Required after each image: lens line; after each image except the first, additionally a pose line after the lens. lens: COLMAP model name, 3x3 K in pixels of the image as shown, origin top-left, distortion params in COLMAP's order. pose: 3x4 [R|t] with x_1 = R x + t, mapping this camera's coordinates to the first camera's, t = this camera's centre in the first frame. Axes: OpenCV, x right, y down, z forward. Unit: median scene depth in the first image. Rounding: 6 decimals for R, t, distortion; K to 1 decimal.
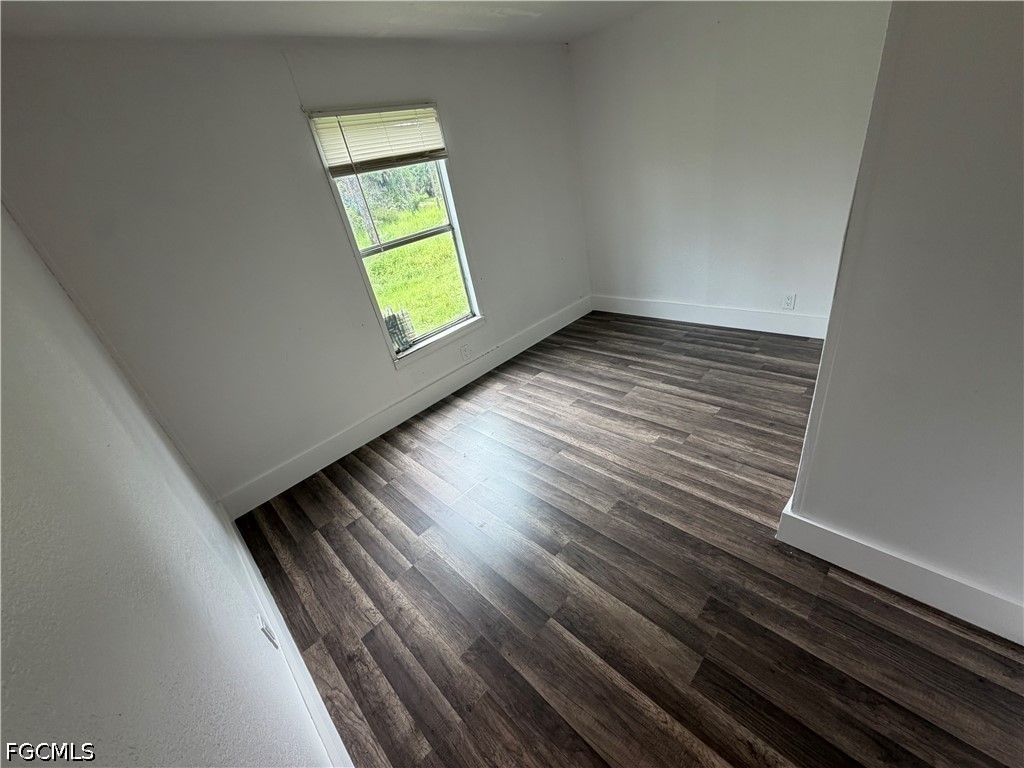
lens RADIAL K [[423.1, 0, 512.0], [0, 423.1, 384.0], [0, 0, 1]] dist [0.000884, 0.000085]
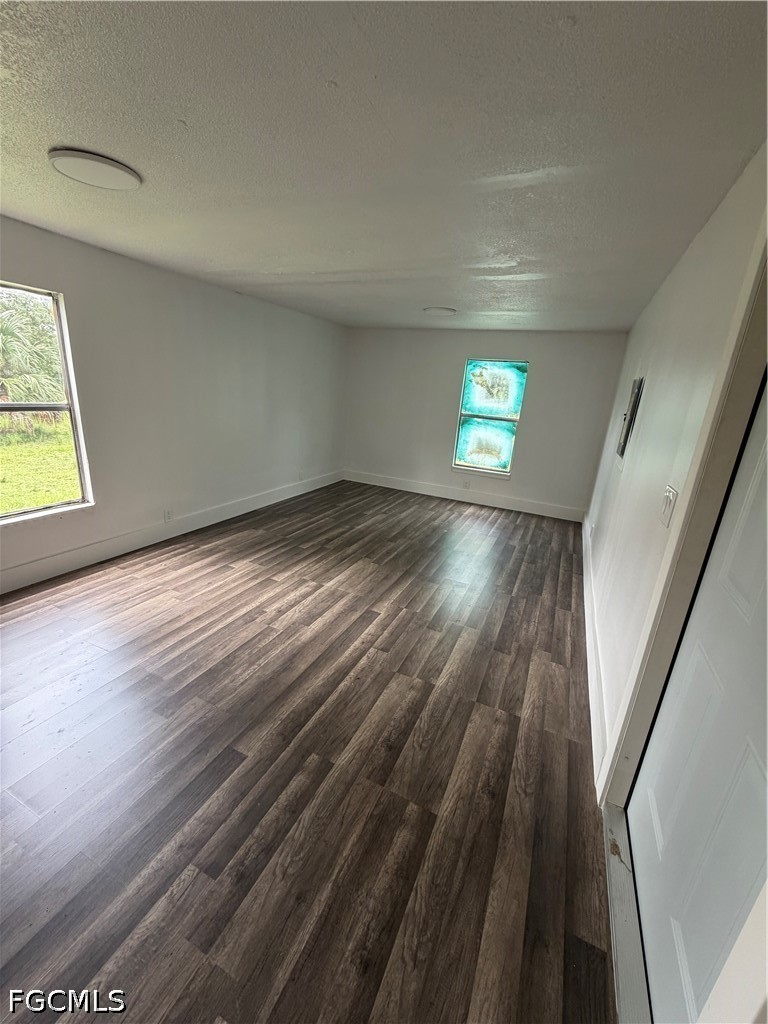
lens RADIAL K [[423.1, 0, 384.0], [0, 423.1, 512.0], [0, 0, 1]] dist [0.000884, 0.000085]
pose [[-0.383539, -0.107157, 0.917287, -1.215200], [0.403124, 0.874199, 0.270679, -0.102849], [-0.830896, 0.473597, -0.292091, 0.679655]]
